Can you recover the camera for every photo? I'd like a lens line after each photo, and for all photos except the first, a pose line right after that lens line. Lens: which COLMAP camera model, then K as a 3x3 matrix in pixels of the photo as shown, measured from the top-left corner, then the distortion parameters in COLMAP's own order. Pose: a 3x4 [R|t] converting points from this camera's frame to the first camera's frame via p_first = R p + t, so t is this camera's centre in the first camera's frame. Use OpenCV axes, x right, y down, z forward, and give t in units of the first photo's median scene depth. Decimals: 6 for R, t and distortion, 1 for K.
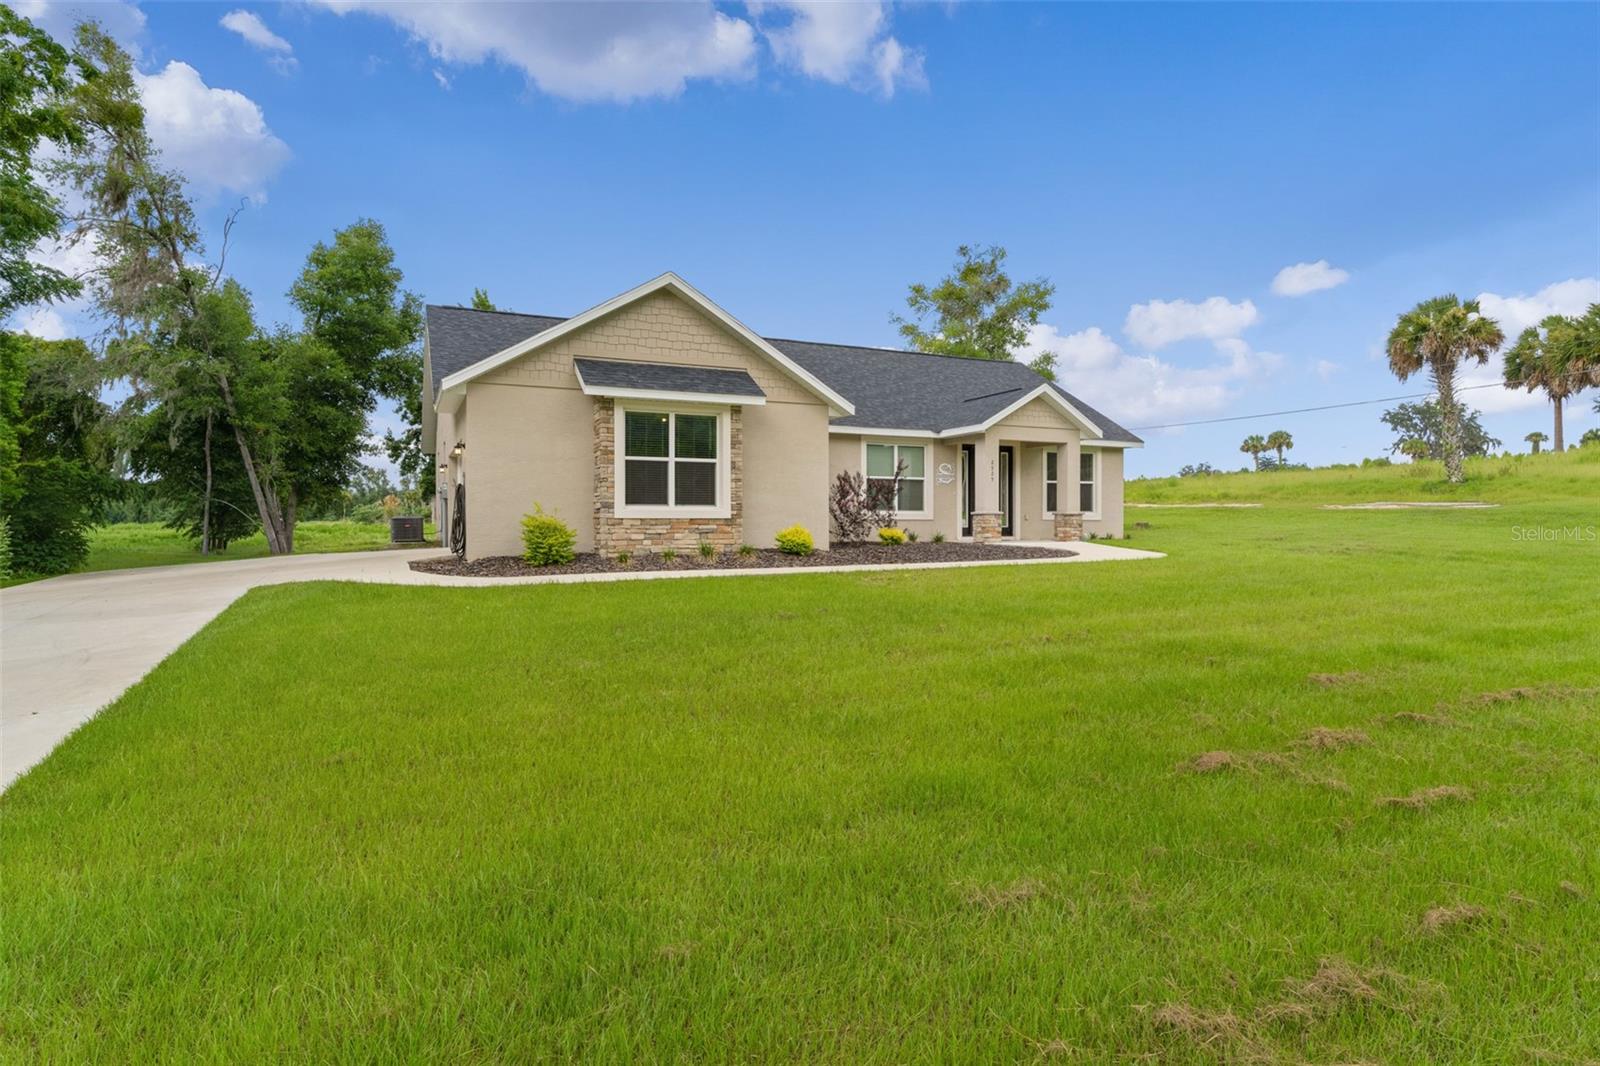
lens RADIAL K [[866.9, 0, 800.0], [0, 866.9, 533.0], [0, 0, 1]] dist [-0.000591, 0.000071]
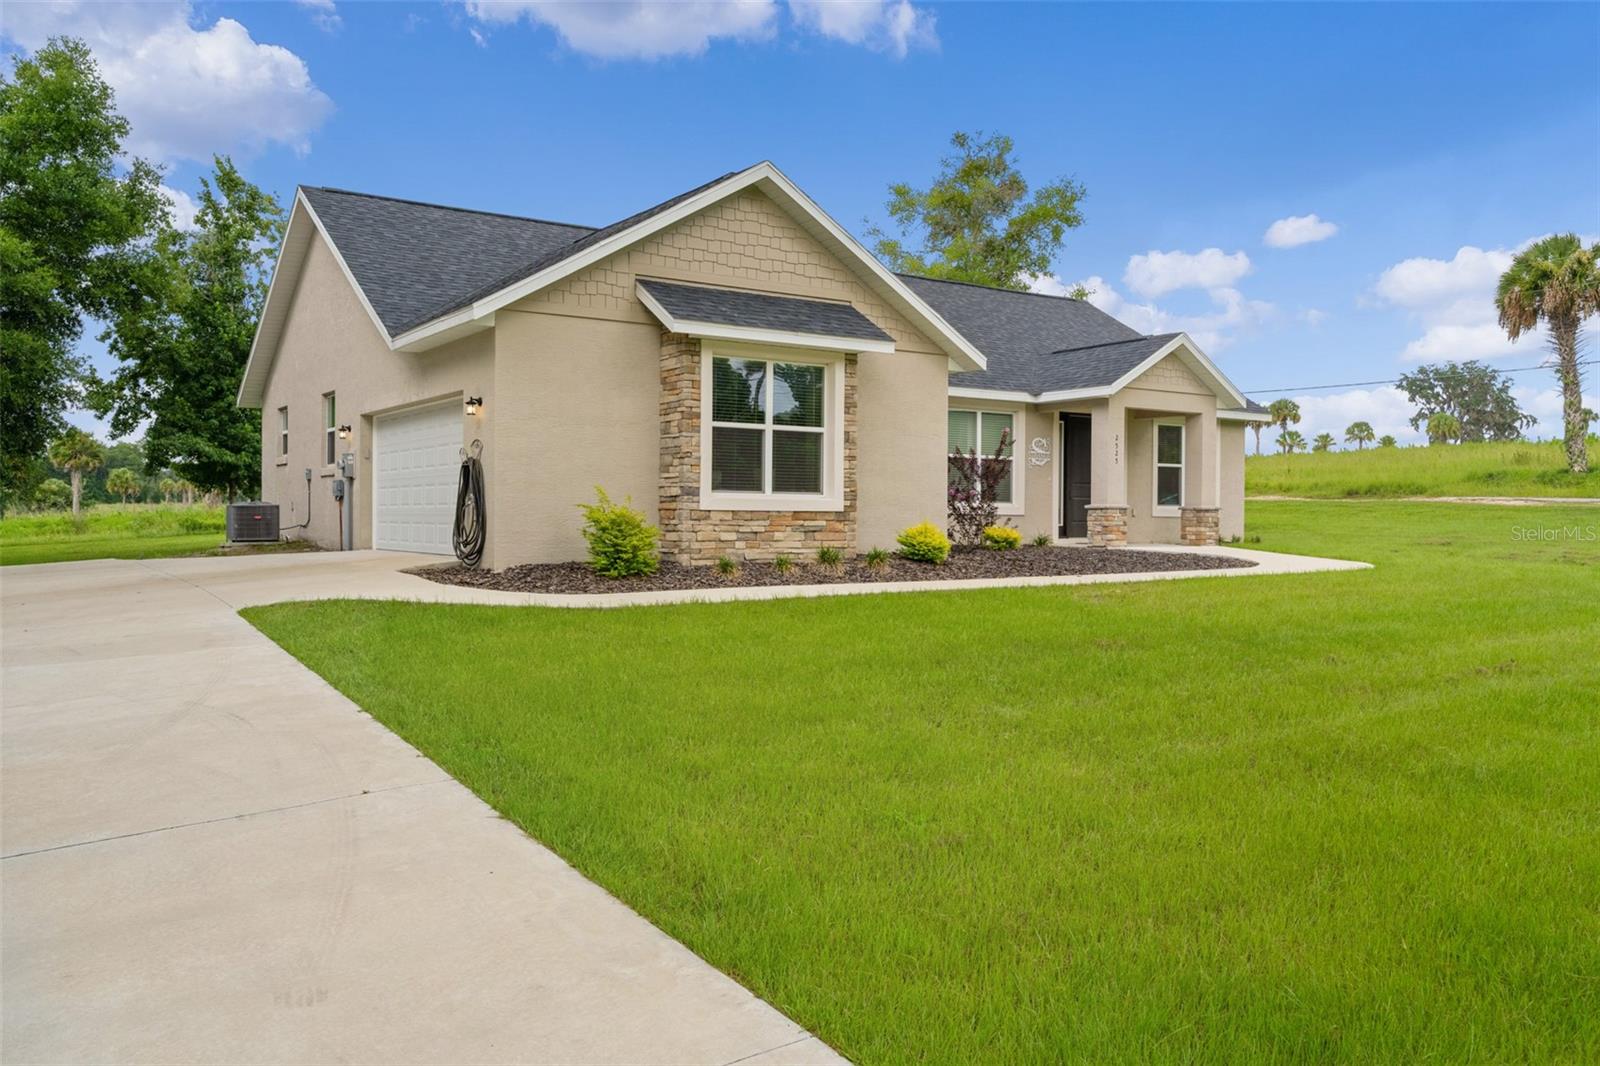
lens RADIAL K [[1256.1, 0, 800.0], [0, 1256.1, 533.0], [0, 0, 1]] dist [-0.010225, -0.007171]
pose [[0.987274, 0.006540, 0.158891, -0.274425], [-0.006753, 0.999977, 0.000800, 0.000243], [-0.158882, -0.001863, 0.987296, -0.012301]]
